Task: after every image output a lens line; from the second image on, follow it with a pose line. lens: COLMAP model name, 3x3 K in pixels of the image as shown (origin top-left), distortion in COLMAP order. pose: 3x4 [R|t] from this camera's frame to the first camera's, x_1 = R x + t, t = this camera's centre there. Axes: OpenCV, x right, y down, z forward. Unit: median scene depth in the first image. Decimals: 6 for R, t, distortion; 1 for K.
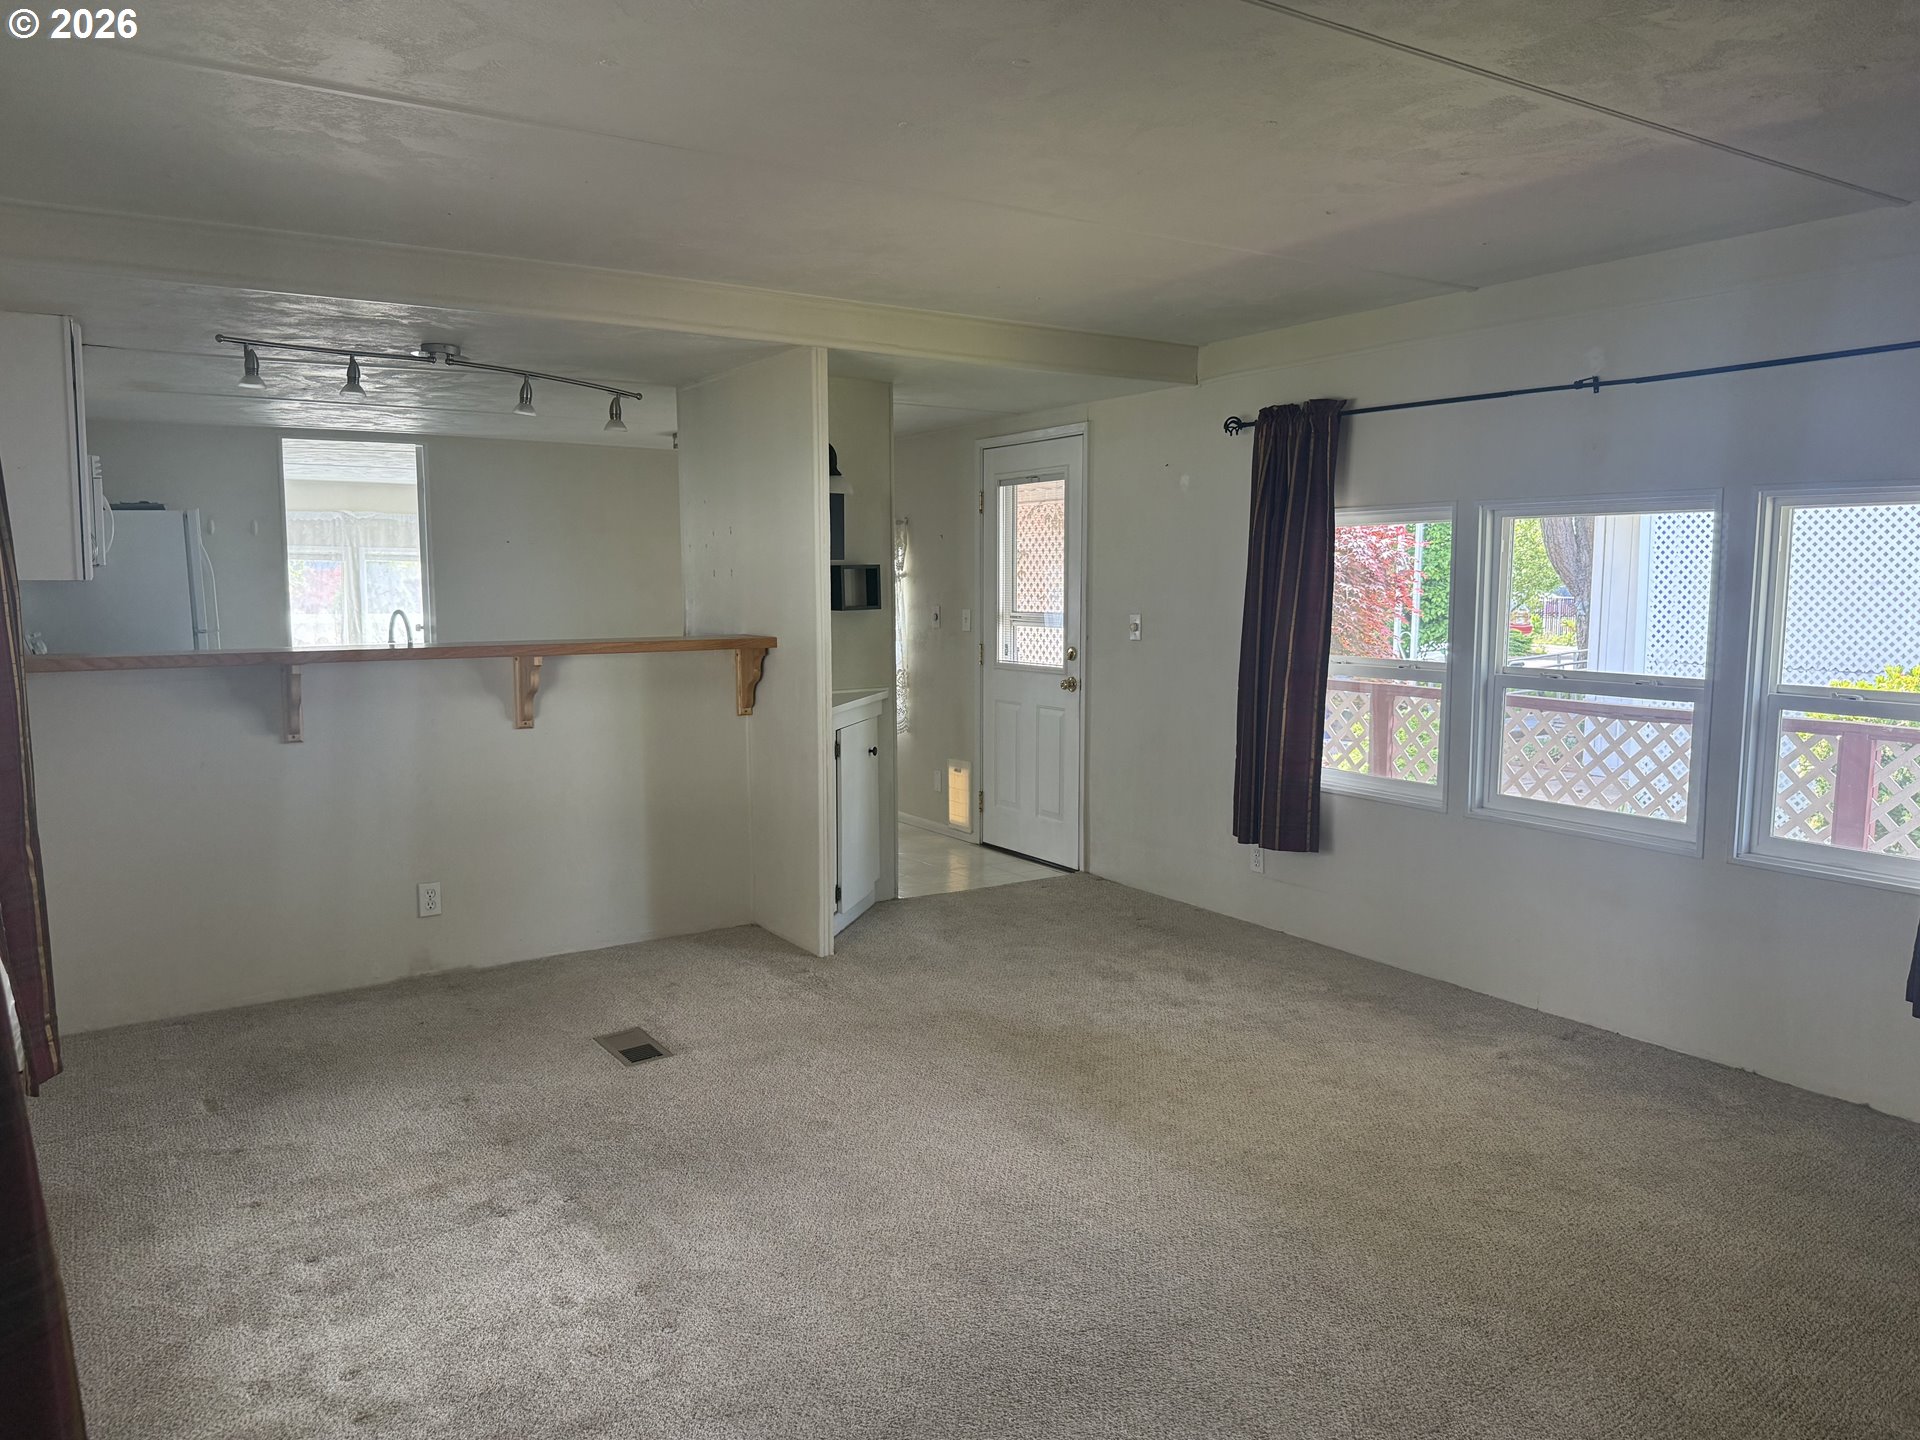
lens RADIAL K [[1338.0, 0, 960.0], [0, 1338.0, 720.0], [0, 0, 1]] dist [0.152496, -0.247140]
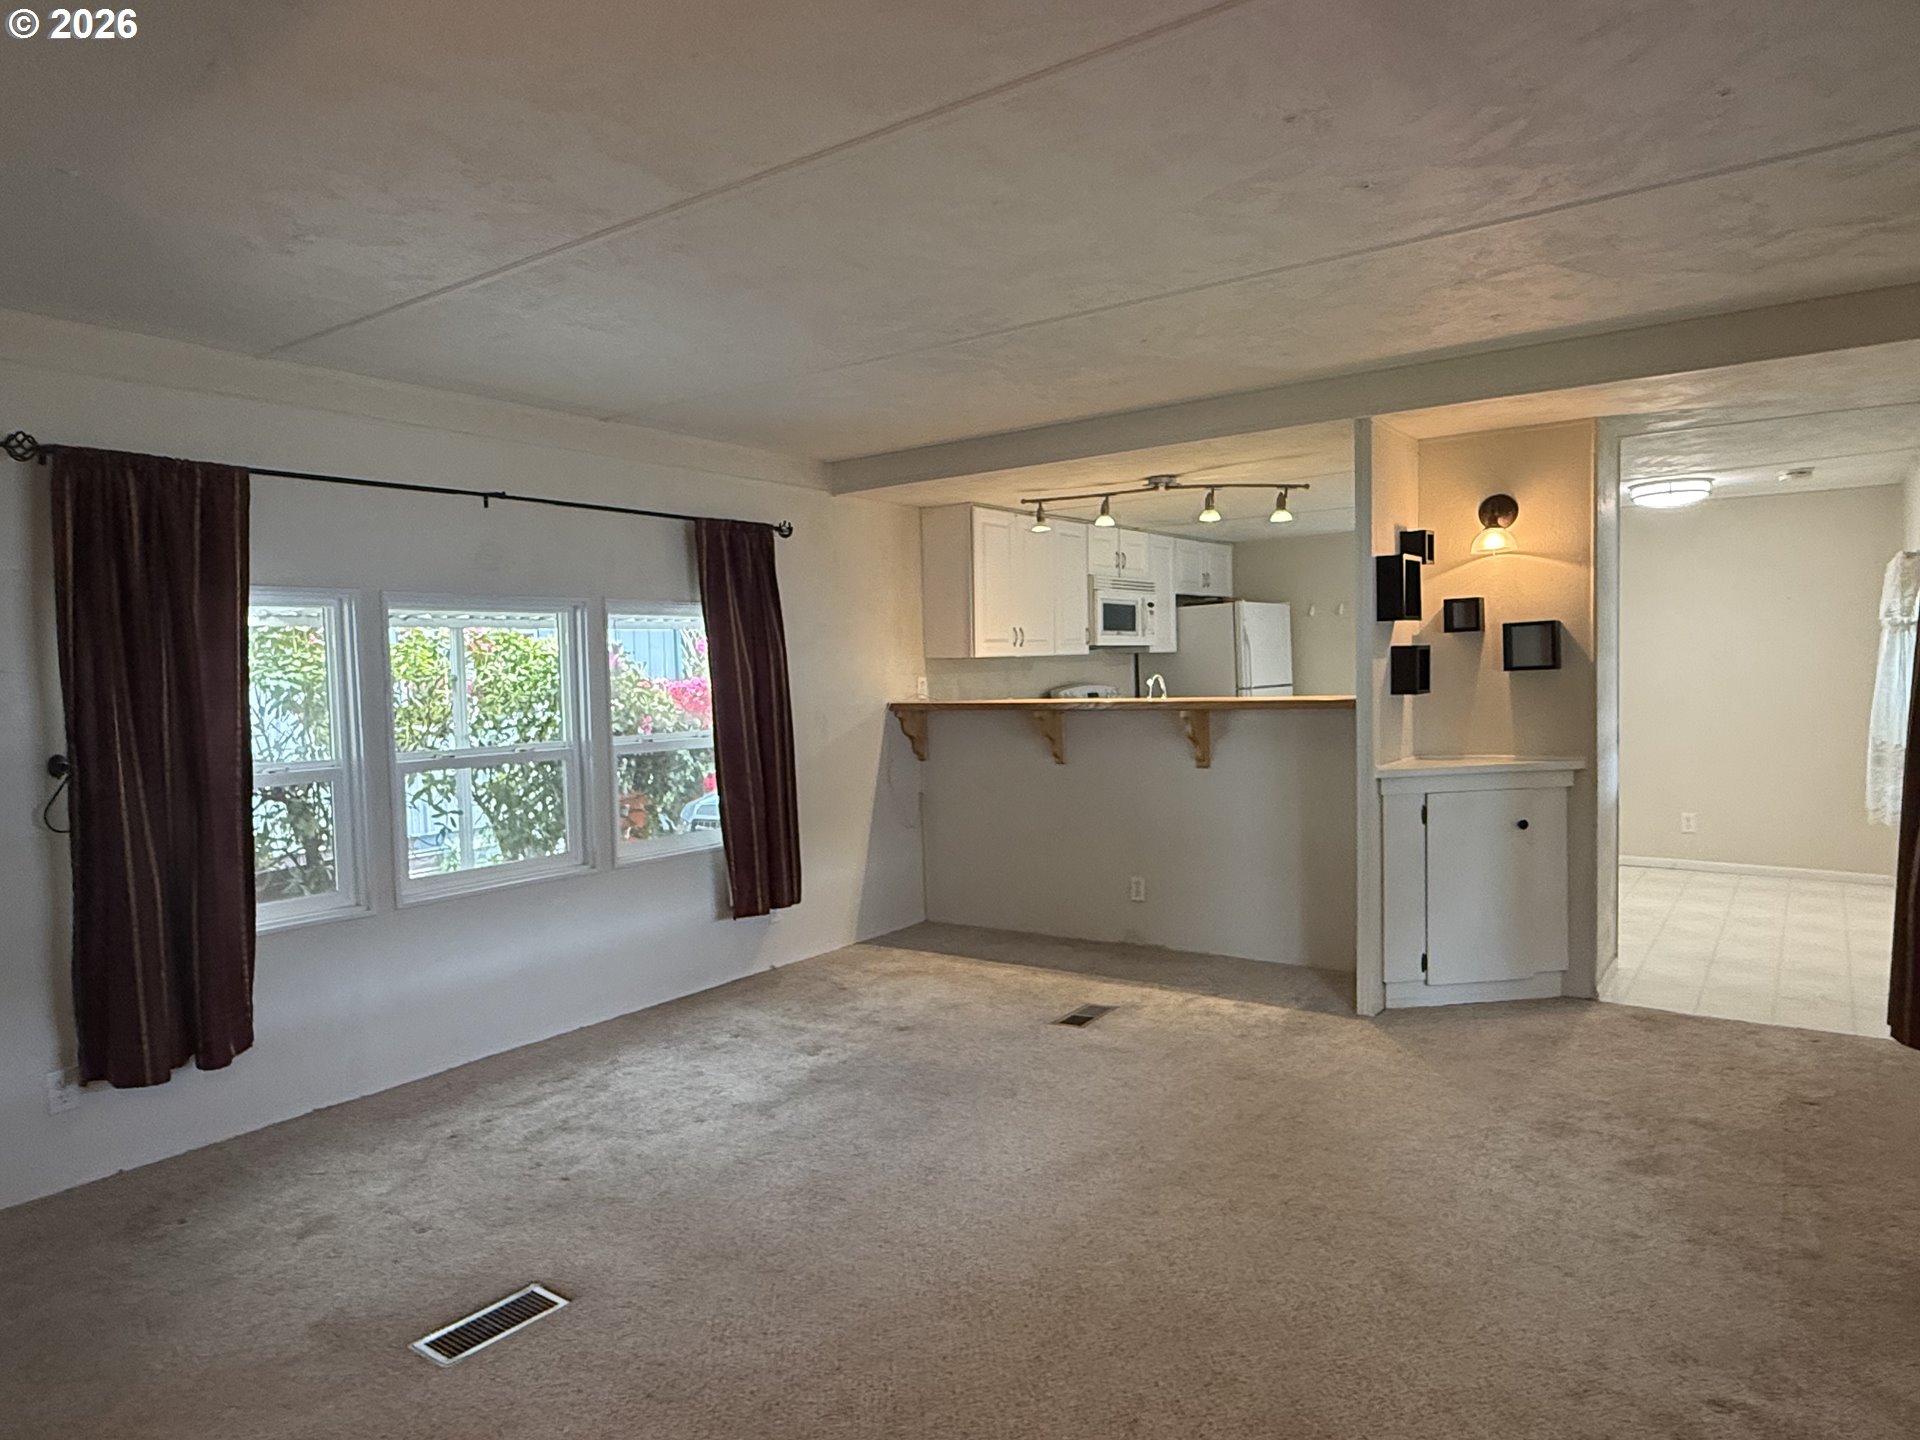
lens RADIAL K [[1182.1, 0, 958.1], [0, 1182.1, 730.7], [0, 0, 1]] dist [-0.001790, 0.000107]
pose [[0.368829, 0.043710, -0.928469, 0.654245], [-0.070416, 0.997337, 0.018980, -0.034925], [0.926826, 0.058379, 0.370925, 0.412494]]
